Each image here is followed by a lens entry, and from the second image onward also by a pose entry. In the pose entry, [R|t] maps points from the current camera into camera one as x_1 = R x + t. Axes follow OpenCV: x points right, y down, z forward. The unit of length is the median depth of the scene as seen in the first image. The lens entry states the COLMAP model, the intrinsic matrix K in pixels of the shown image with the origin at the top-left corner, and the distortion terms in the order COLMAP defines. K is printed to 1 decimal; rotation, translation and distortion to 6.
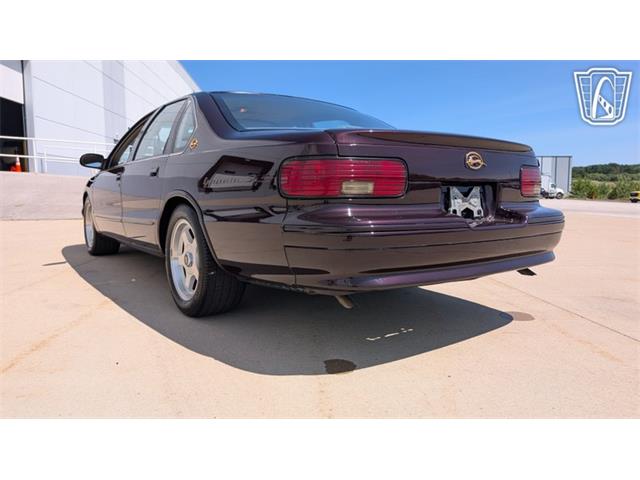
lens RADIAL K [[465.6, 0, 306.7], [0, 465.6, 236.0], [0, 0, 1]] dist [0.017240, -0.018423]
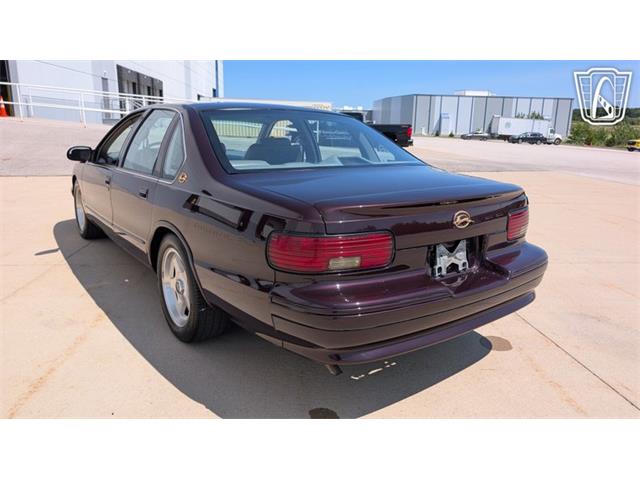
lens RADIAL K [[465.6, 0, 309.8], [0, 465.6, 235.8], [0, 0, 1]] dist [0.017240, -0.018423]
pose [[0.999686, 0.016347, 0.018981, 0.008855], [-0.018689, 0.991258, 0.130607, -0.196218], [-0.016680, -0.130921, 0.991253, 0.000343]]
